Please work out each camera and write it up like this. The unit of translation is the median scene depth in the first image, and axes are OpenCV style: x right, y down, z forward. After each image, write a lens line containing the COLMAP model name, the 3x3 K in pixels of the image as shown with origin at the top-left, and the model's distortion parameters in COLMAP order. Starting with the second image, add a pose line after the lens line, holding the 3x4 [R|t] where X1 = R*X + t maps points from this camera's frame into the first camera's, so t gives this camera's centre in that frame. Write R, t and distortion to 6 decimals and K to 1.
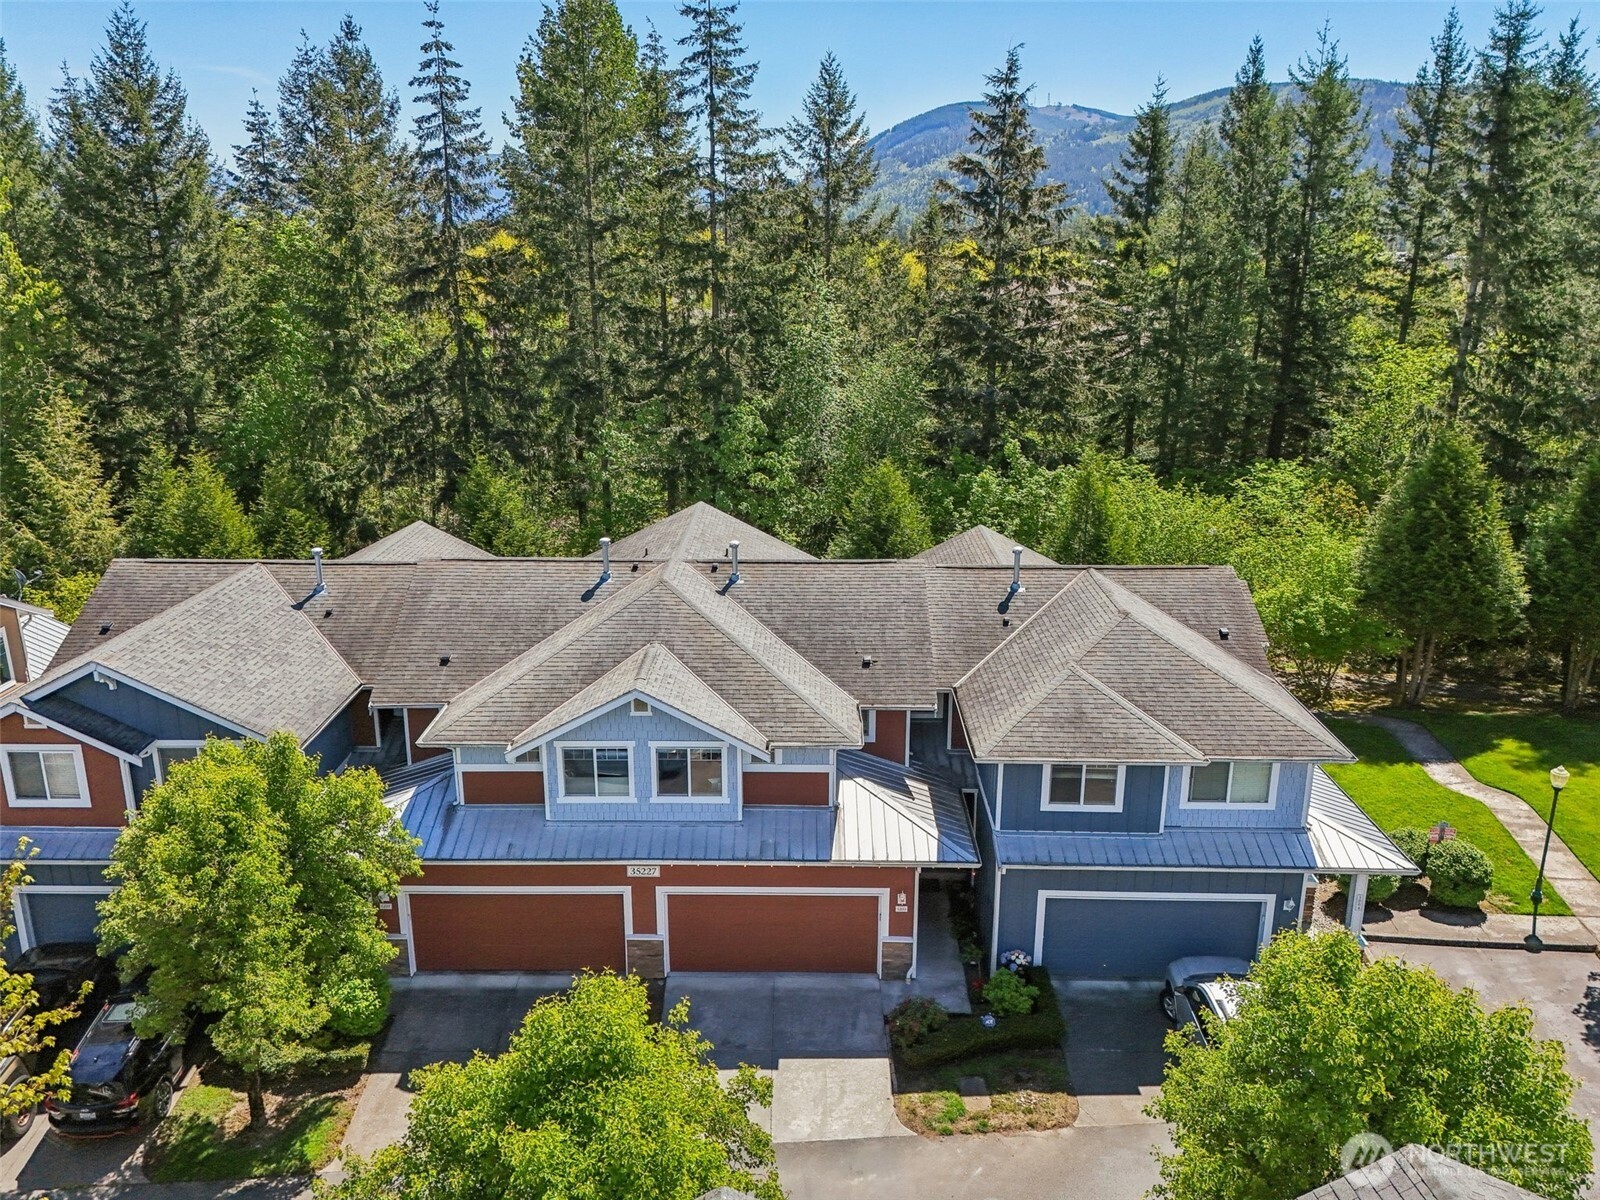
lens RADIAL K [[1205.1, 0, 800.0], [0, 1205.1, 602.1], [0, 0, 1]] dist [0.064645, 0.000618]
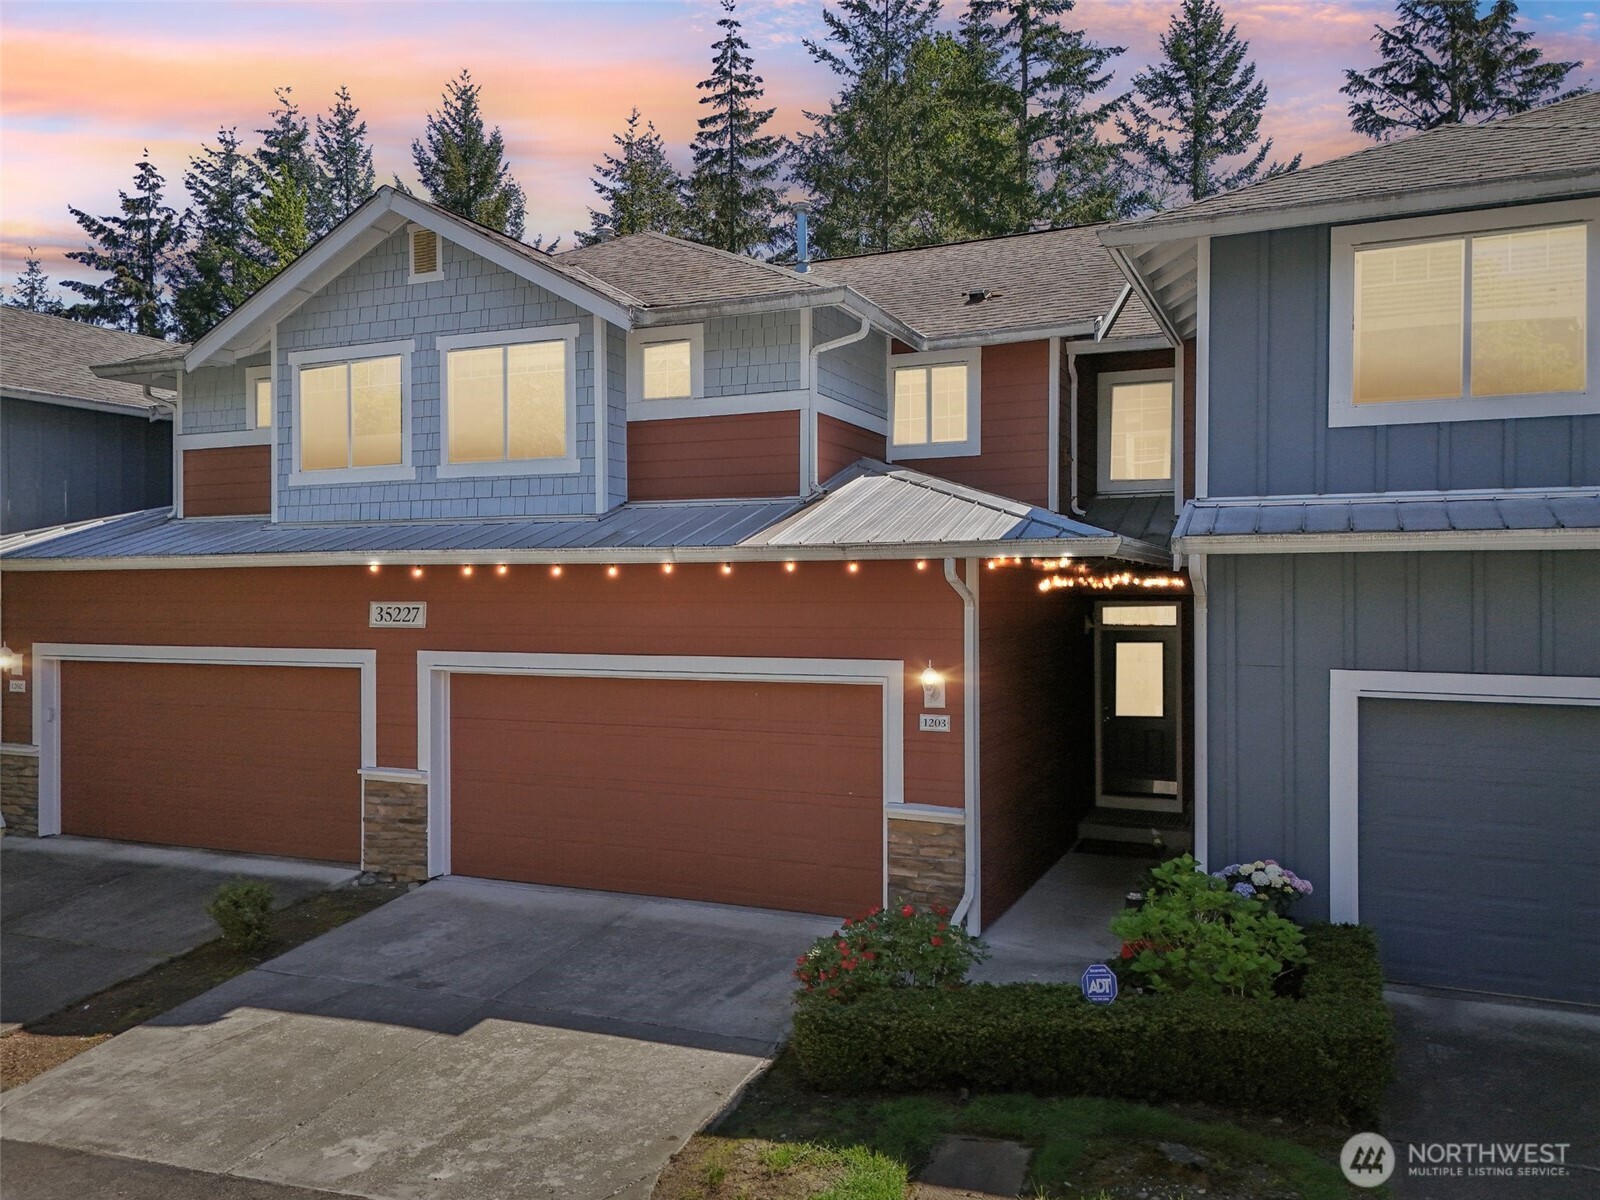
lens RADIAL K [[1205.1, 0, 800.3], [0, 1205.1, 598.2], [0, 0, 1]] dist [0.064645, 0.000618]
pose [[0.916339, -0.011176, -0.400247, 0.196156], [-0.107499, 0.956044, -0.272807, 0.322866], [0.385702, 0.293010, 0.874859, 0.643049]]
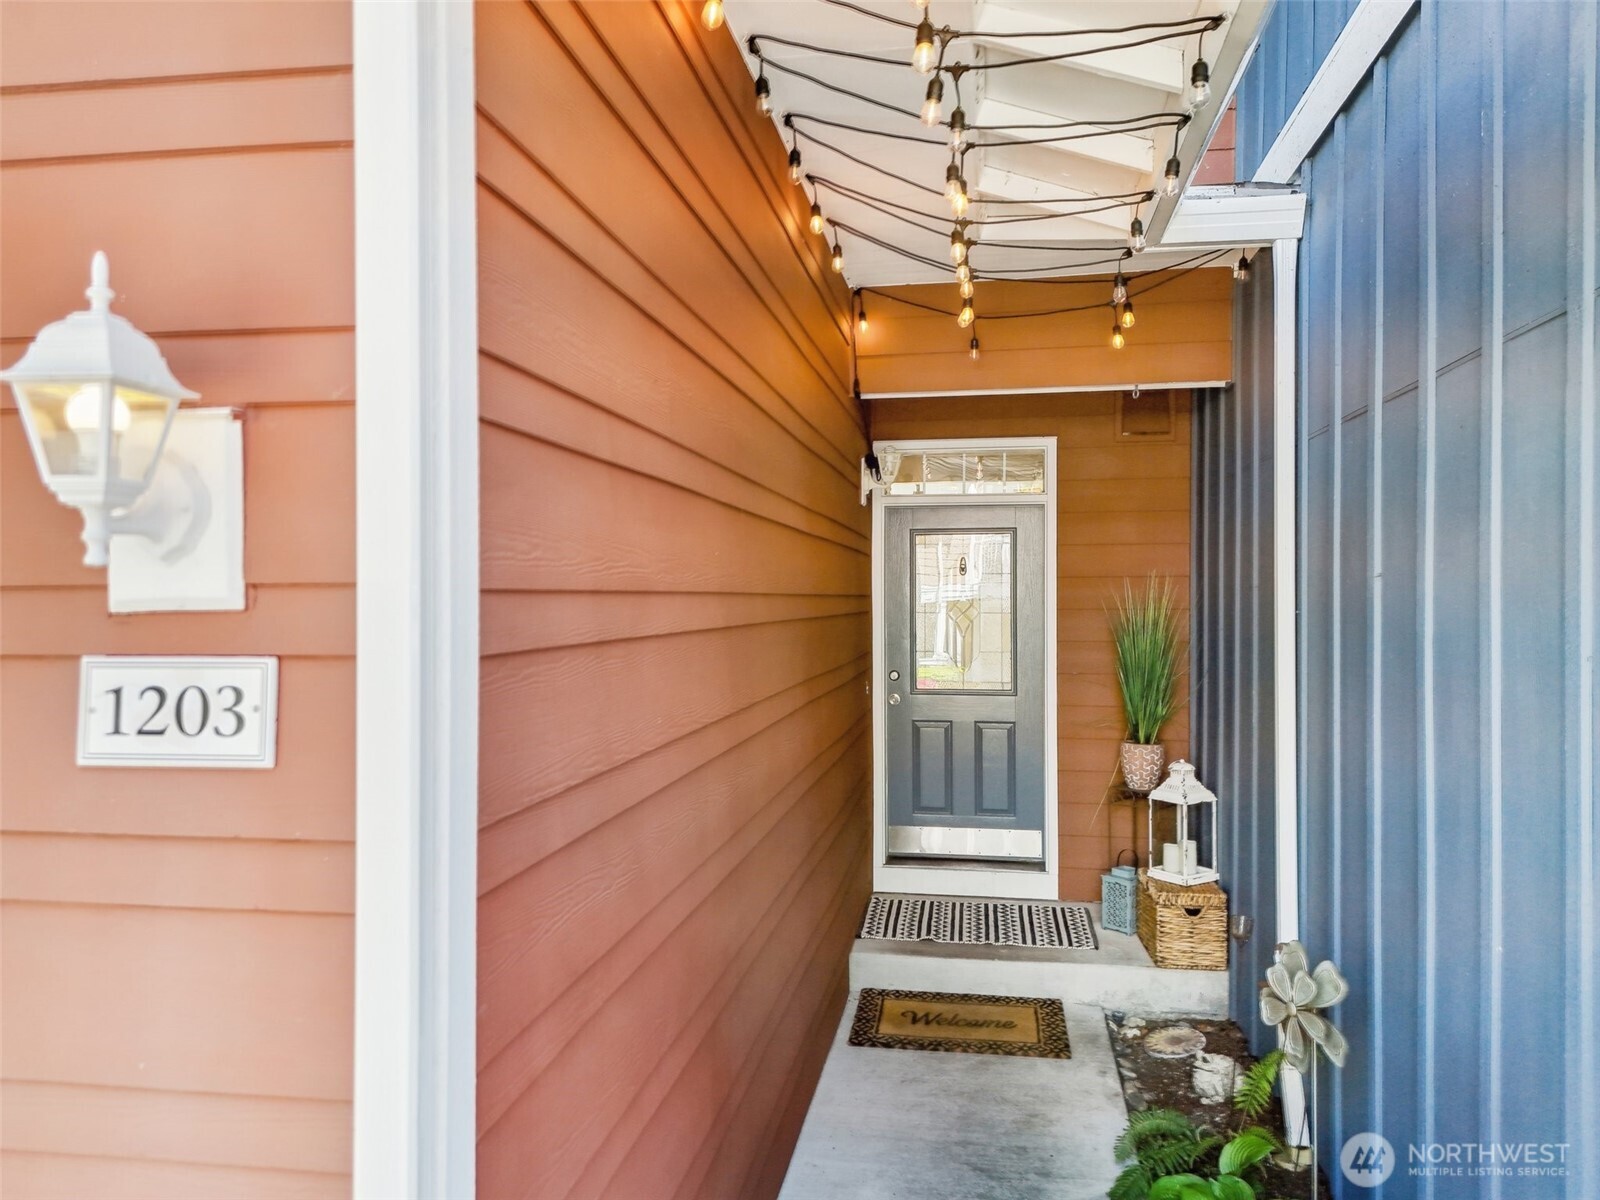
lens RADIAL K [[1205.1, 0, 799.3], [0, 1205.1, 598.6], [0, 0, 1]] dist [0.064645, 0.000618]
pose [[0.988089, -0.007518, -0.153698, 0.120855], [-0.037574, 0.956787, -0.288353, 0.262867], [0.149224, 0.290694, 0.945108, 0.950427]]
